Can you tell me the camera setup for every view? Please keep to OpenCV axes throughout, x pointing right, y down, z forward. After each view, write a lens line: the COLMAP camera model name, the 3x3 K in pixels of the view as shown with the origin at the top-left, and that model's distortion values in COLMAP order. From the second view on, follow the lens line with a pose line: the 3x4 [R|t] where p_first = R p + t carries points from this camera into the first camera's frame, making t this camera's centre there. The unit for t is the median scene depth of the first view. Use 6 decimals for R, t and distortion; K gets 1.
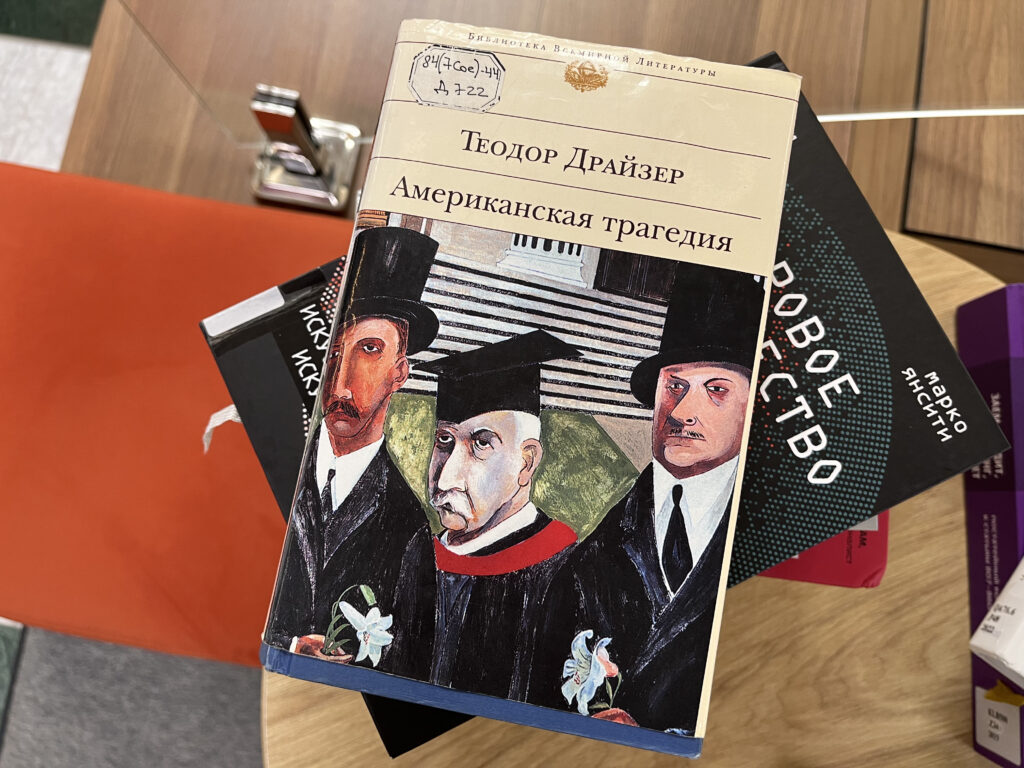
lens RADIAL K [[786.0, 0, 510.5], [0, 786.0, 380.6], [0, 0, 1]] dist [0.076923, -0.127317]
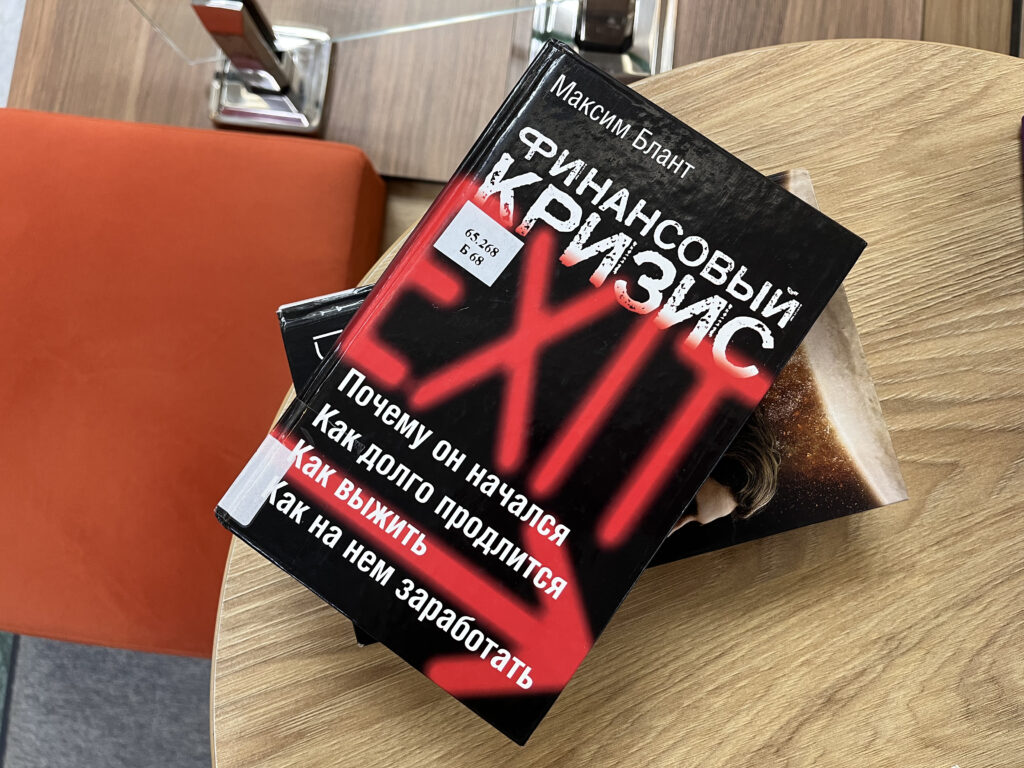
lens RADIAL K [[786.0, 0, 508.4], [0, 786.0, 385.2], [0, 0, 1]] dist [0.076923, -0.127317]
pose [[0.997938, -0.057266, -0.028980, 0.005226], [0.058907, 0.996497, 0.059360, 0.025797], [0.025479, -0.060945, 0.997816, 0.195275]]
